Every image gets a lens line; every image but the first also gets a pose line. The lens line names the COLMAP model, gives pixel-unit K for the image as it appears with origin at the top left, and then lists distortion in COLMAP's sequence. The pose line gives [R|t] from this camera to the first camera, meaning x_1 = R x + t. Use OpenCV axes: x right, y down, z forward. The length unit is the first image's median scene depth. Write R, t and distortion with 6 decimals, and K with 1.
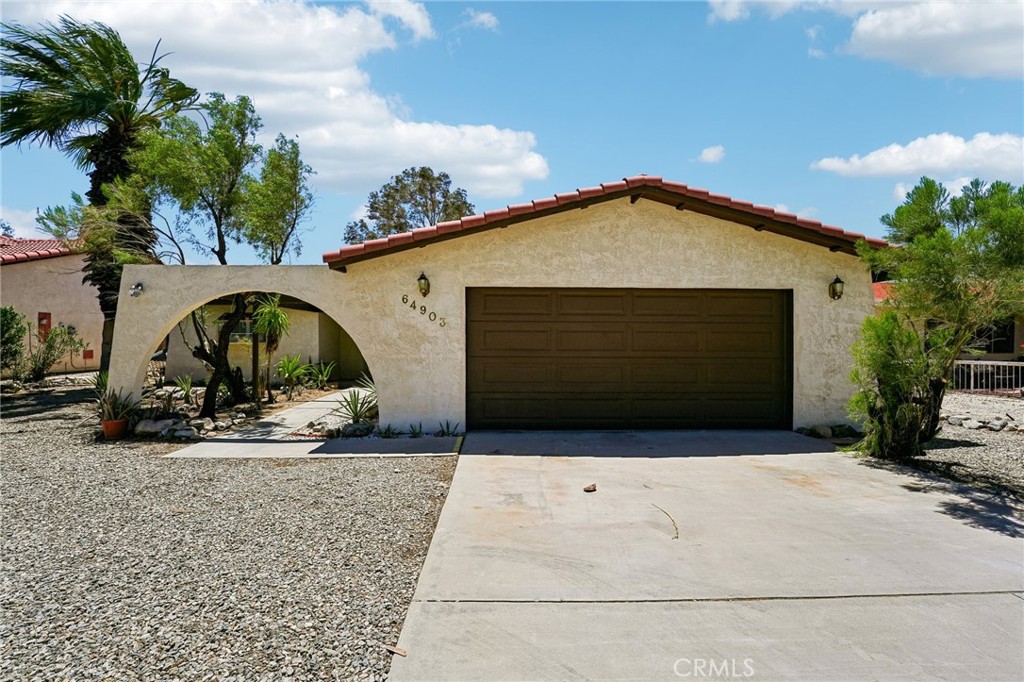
lens RADIAL K [[436.5, 0, 512.5], [0, 436.5, 318.1], [0, 0, 1]] dist [-0.002444, -0.012775]
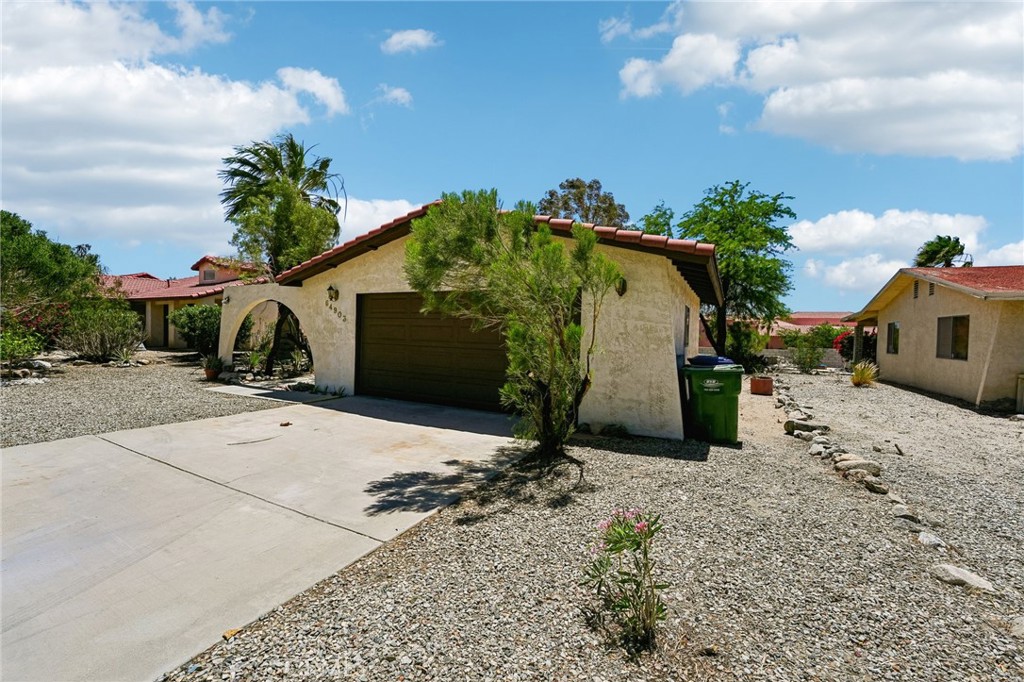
lens RADIAL K [[417.5, 0, 513.3], [0, 417.5, 323.0], [0, 0, 1]] dist [0.001679, 0.000132]
pose [[0.869054, 0.007603, -0.494659, 1.013041], [0.000133, 0.999878, 0.015601, 0.003092], [0.494718, -0.013624, 0.868947, 0.070721]]
